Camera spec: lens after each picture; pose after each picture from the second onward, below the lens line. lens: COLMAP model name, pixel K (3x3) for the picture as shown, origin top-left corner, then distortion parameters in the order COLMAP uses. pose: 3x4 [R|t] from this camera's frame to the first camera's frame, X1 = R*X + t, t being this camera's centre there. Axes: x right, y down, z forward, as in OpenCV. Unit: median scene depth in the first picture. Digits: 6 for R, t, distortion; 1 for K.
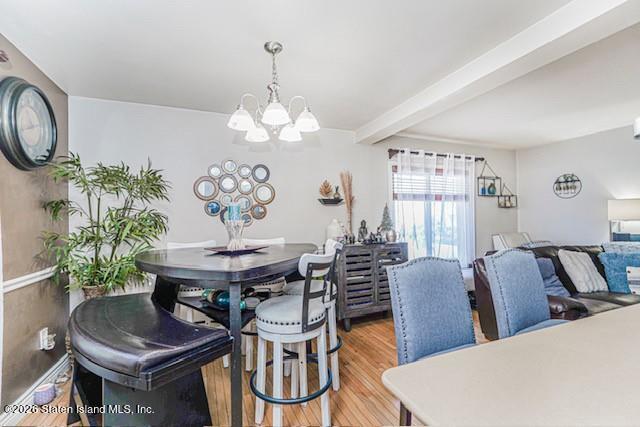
lens RADIAL K [[284.0, 0, 319.2], [0, 284.0, 216.4], [0, 0, 1]] dist [-0.016165, 0.006602]
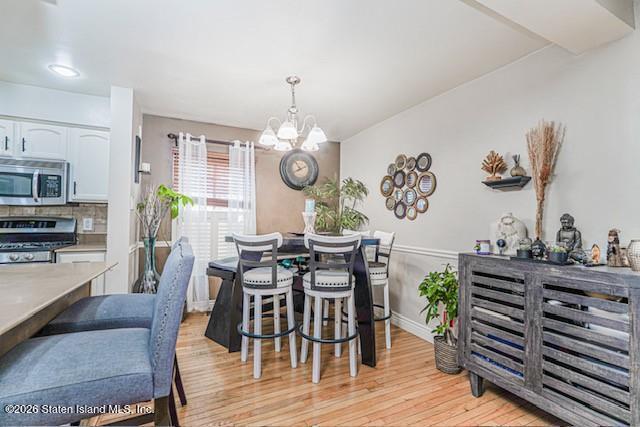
lens RADIAL K [[284.0, 0, 319.2], [0, 284.0, 216.4], [0, 0, 1]] dist [-0.016165, 0.006602]
pose [[0.055692, 0.003295, -0.998443, 0.704088], [0.001198, 0.999994, 0.003367, 0.018180], [0.998447, -0.001383, 0.055687, 0.647060]]
